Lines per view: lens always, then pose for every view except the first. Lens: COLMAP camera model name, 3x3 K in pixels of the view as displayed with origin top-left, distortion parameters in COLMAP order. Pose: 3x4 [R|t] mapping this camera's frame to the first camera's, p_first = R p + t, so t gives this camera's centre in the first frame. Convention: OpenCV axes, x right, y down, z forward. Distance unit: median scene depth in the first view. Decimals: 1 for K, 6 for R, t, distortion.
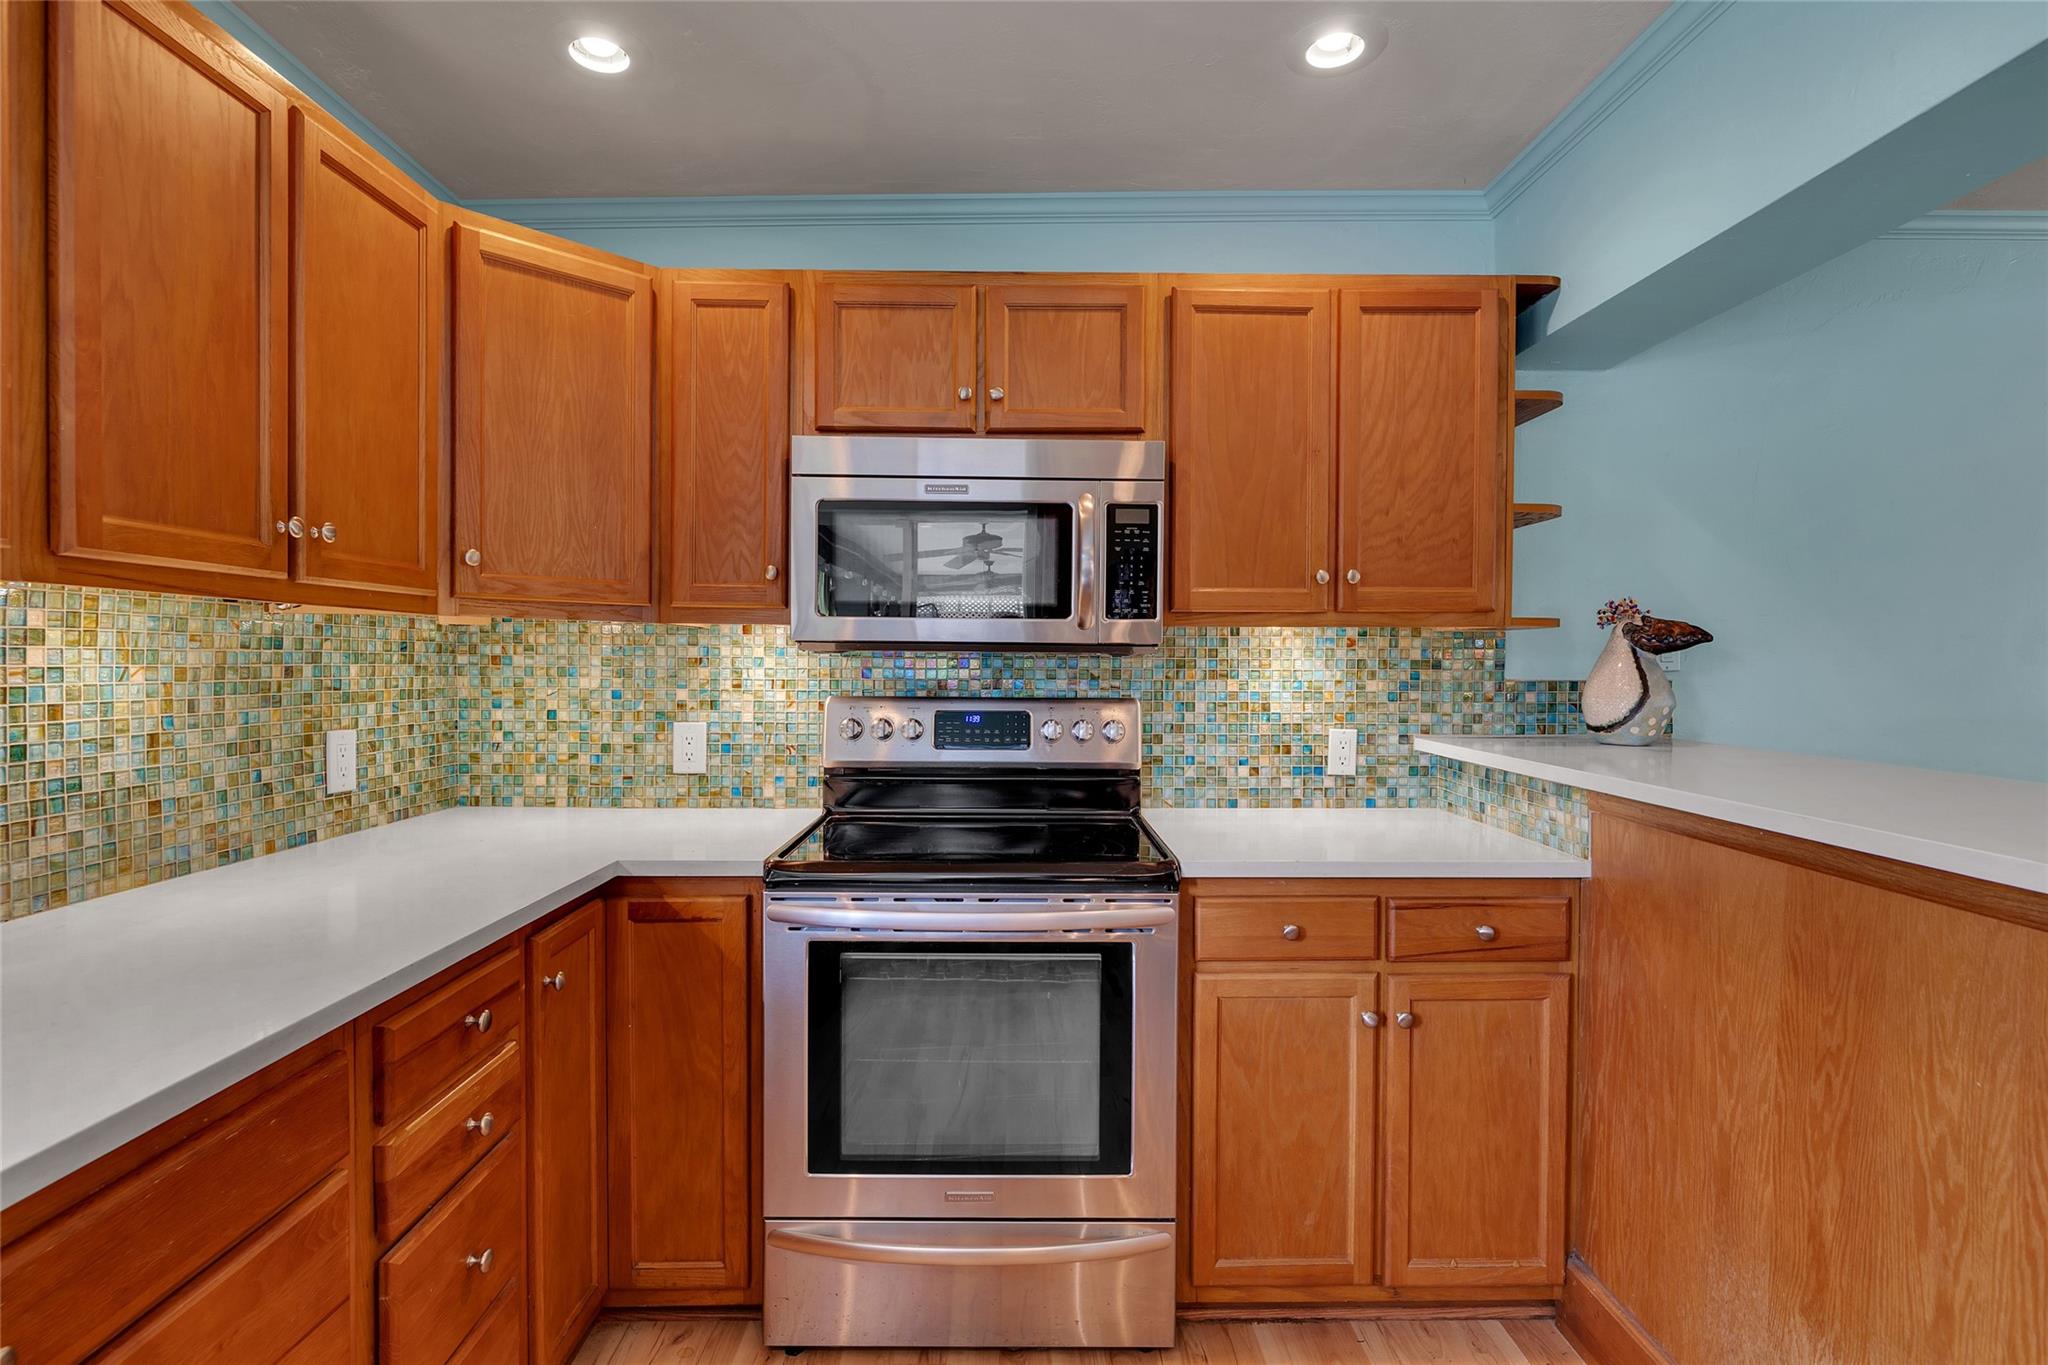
lens RADIAL K [[1004.0, 0, 1105.8], [0, 1004.0, 663.3], [0, 0, 1]] dist [0.002949, -0.001180]
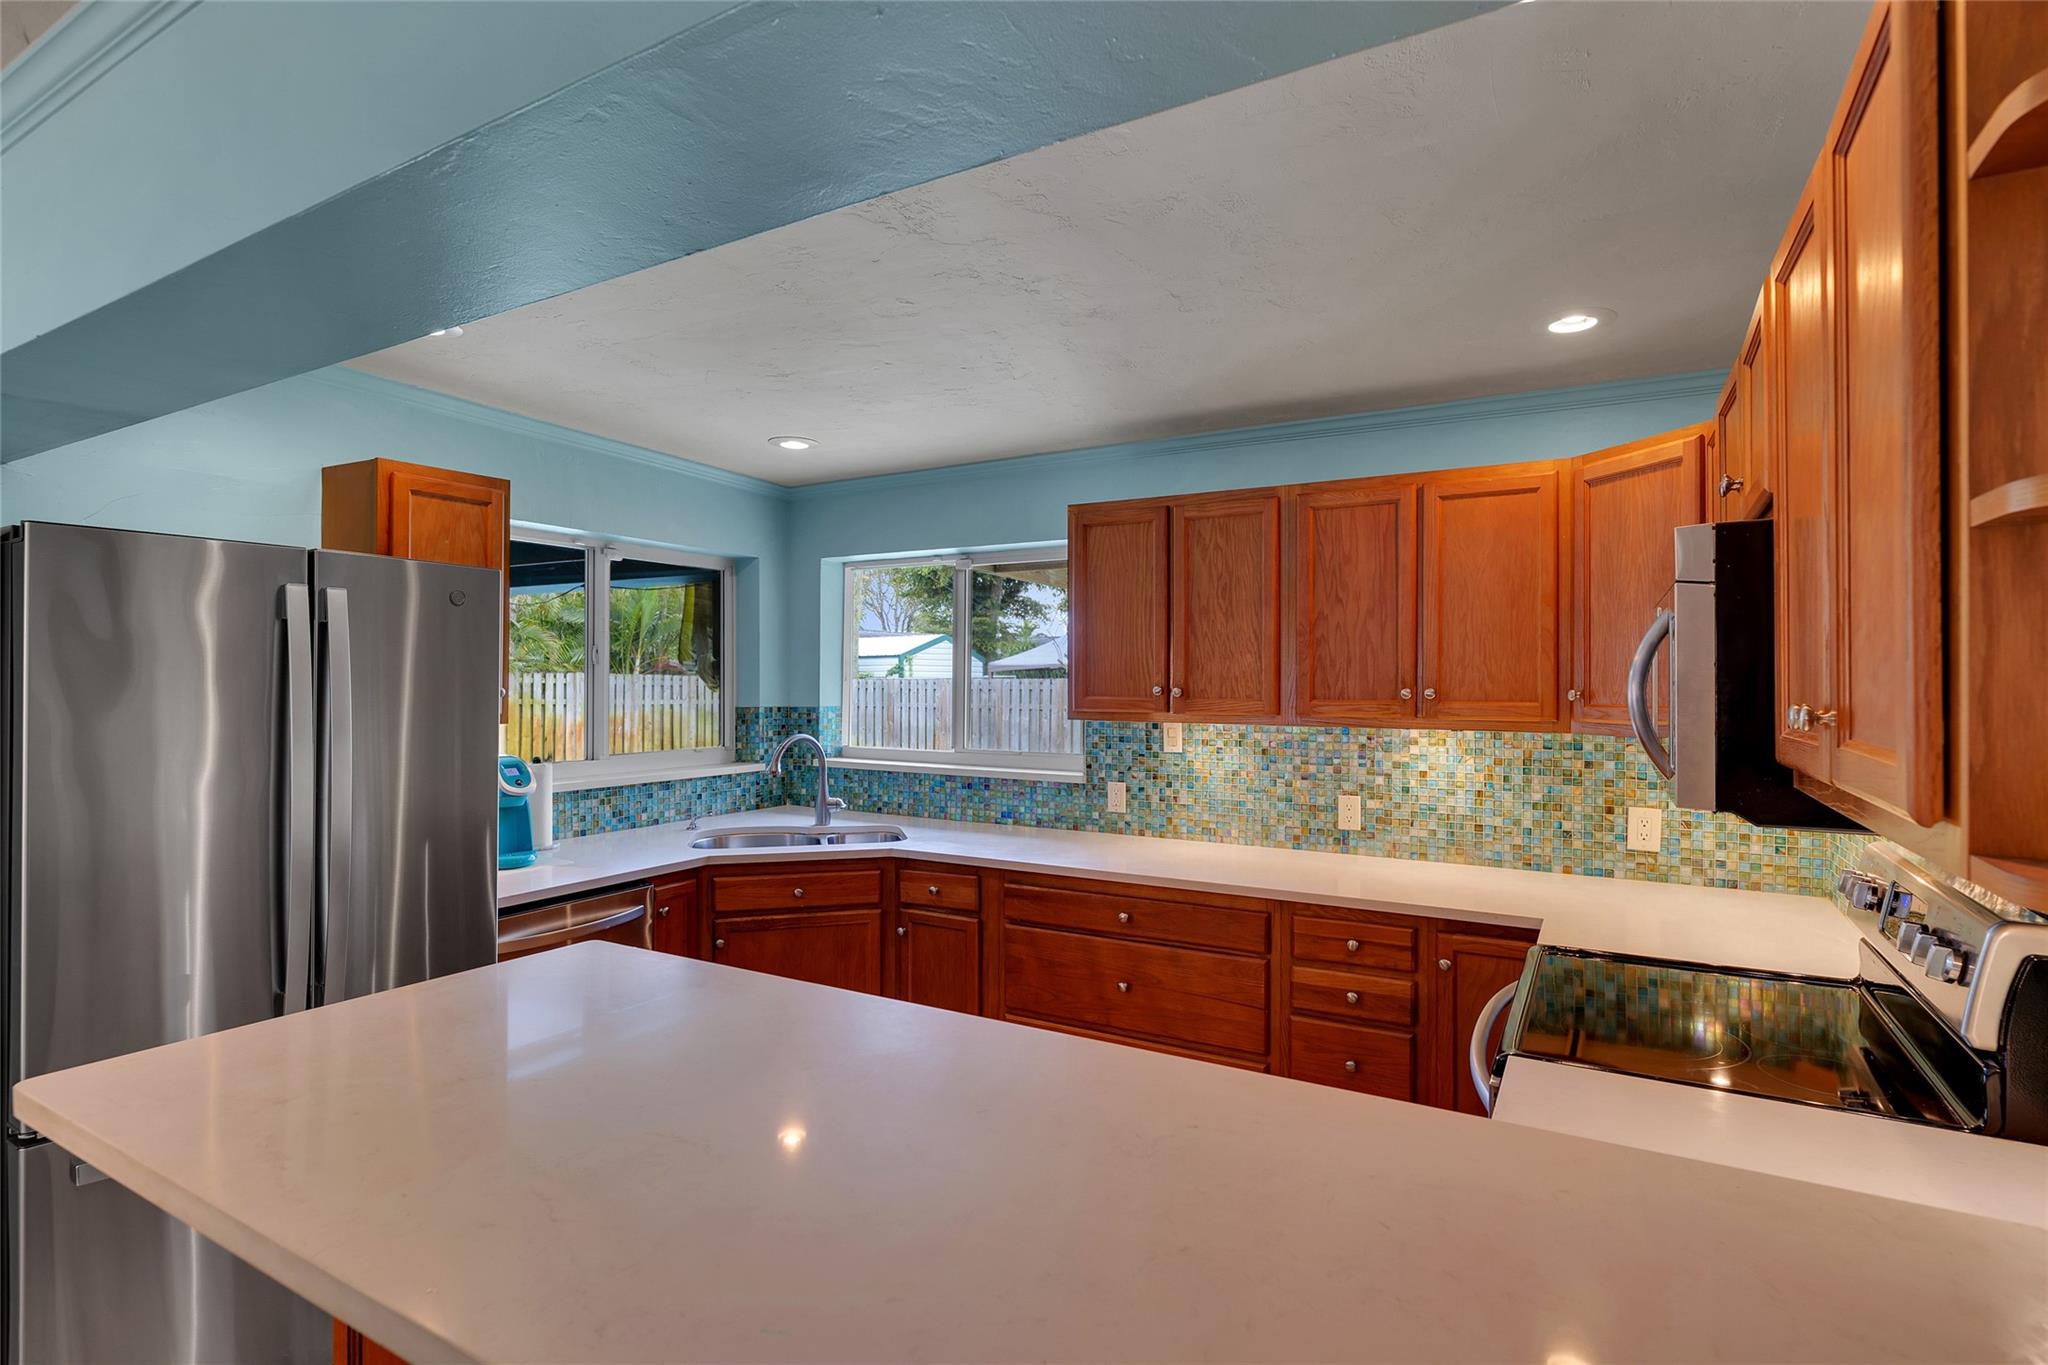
lens RADIAL K [[955.4, 0, 993.5], [0, 955.4, 675.3], [0, 0, 1]] dist [-0.013051, 0.003621]
pose [[-0.551324, -0.010685, -0.834223, 0.915056], [-0.011104, 0.999923, -0.005468, -0.108571], [0.834217, 0.006248, -0.551401, 0.983516]]
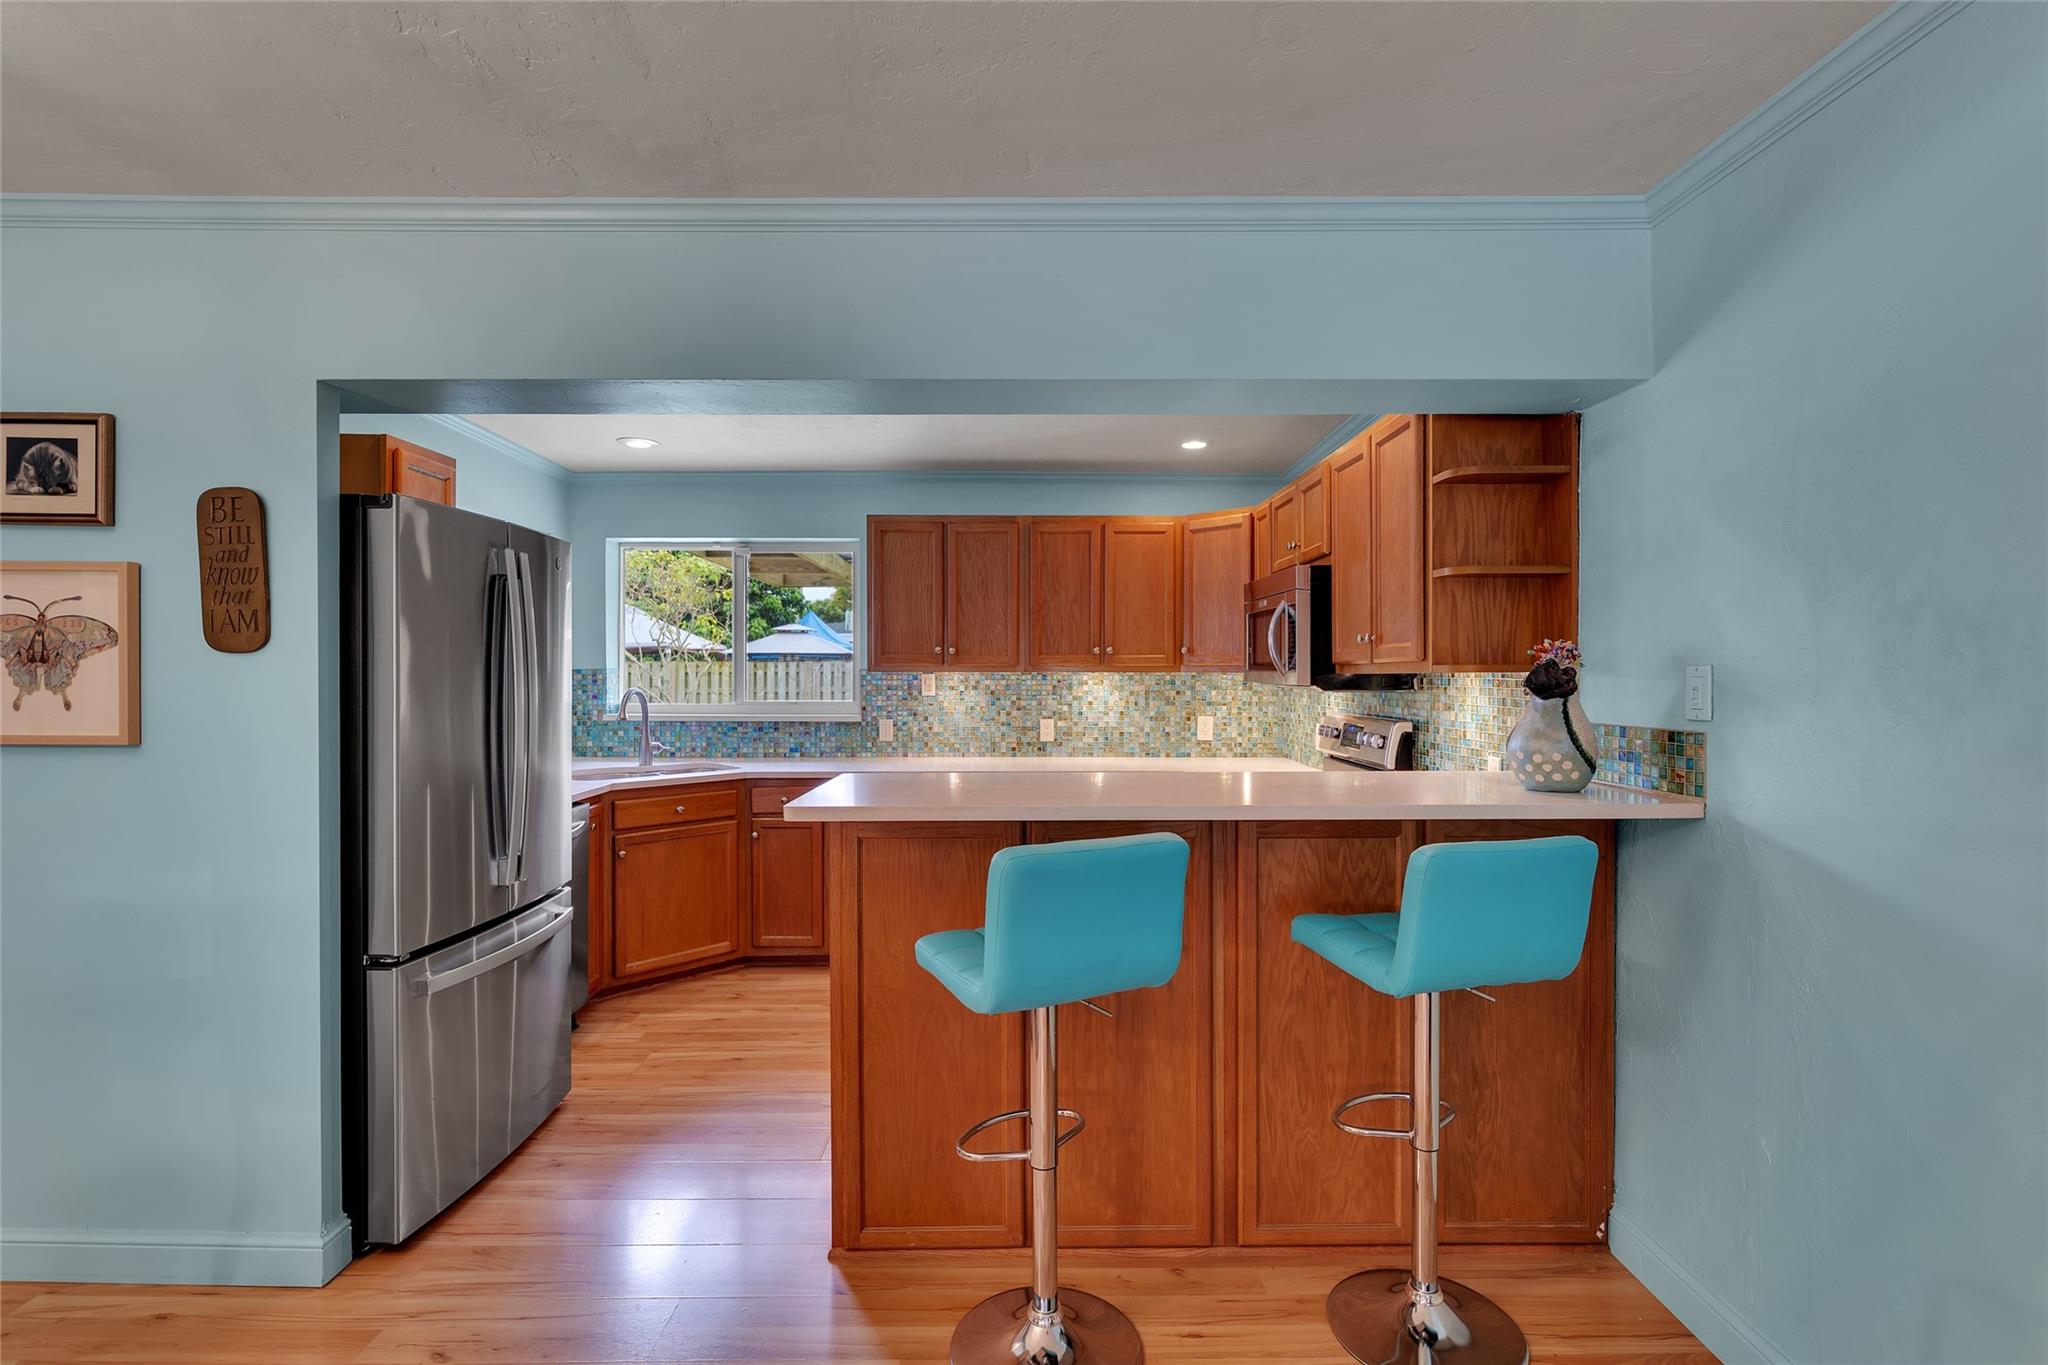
lens RADIAL K [[955.4, 0, 992.9], [0, 955.4, 679.2], [0, 0, 1]] dist [-0.013051, 0.003621]
pose [[-0.047689, 0.005061, -0.998849, 1.716269], [-0.006368, 0.999965, 0.005371, -0.038201], [0.998842, 0.006617, -0.047655, 0.582425]]
